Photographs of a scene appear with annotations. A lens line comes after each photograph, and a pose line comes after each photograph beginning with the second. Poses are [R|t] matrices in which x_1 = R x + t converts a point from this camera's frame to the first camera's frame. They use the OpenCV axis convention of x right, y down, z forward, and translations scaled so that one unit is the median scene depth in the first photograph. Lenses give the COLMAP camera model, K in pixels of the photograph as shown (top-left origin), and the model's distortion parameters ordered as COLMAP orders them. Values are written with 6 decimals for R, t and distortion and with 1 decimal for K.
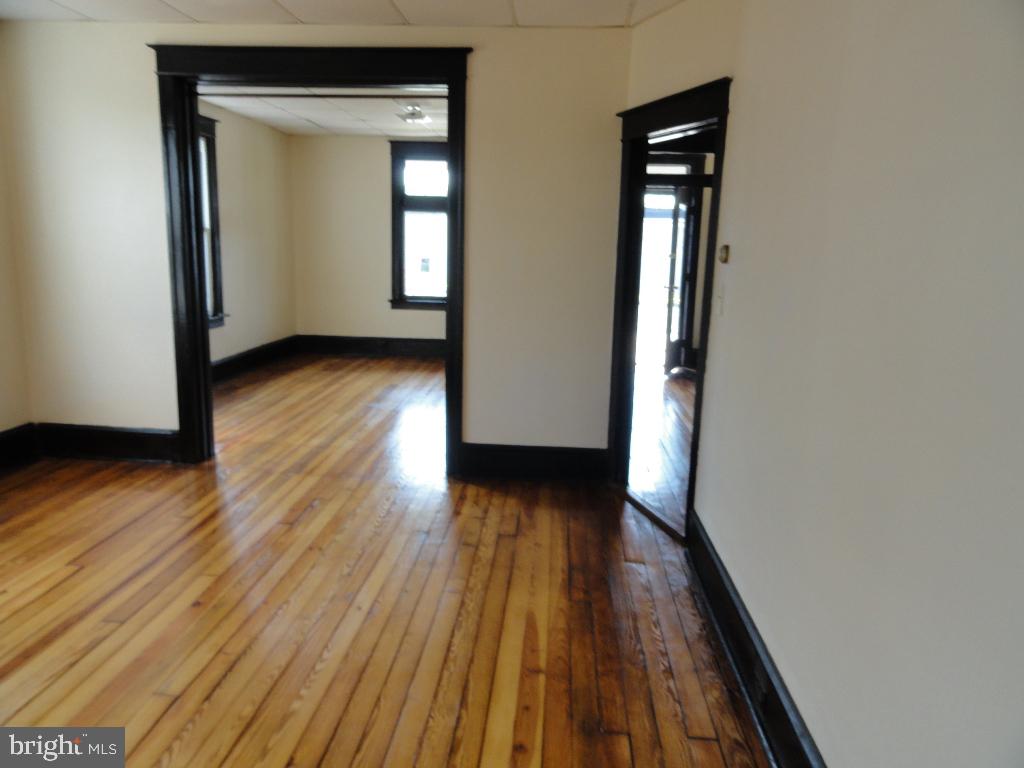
lens RADIAL K [[709.2, 0, 511.8], [0, 709.2, 382.5], [0, 0, 1]] dist [0.005484, -0.002364]
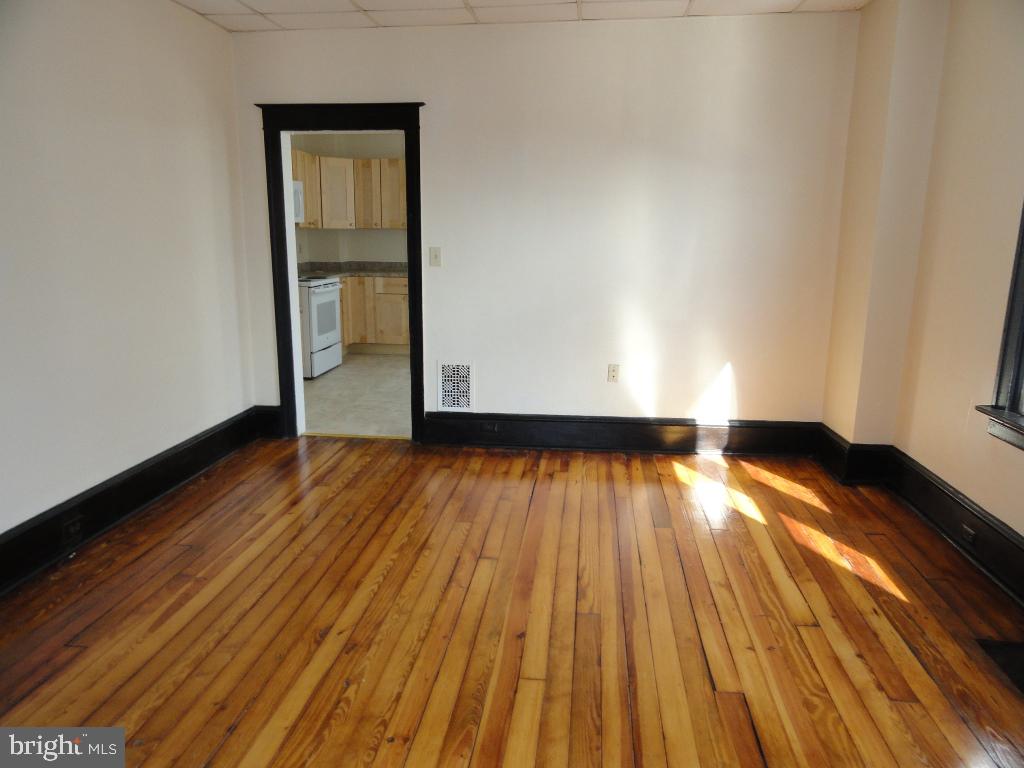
lens RADIAL K [[709.2, 0, 510.0], [0, 709.2, 384.1], [0, 0, 1]] dist [0.005484, -0.002364]
pose [[-0.998397, -0.040546, 0.039495, -0.490753], [-0.021725, 0.918816, 0.394089, -0.354962], [-0.052267, 0.392599, -0.918223, 1.834812]]
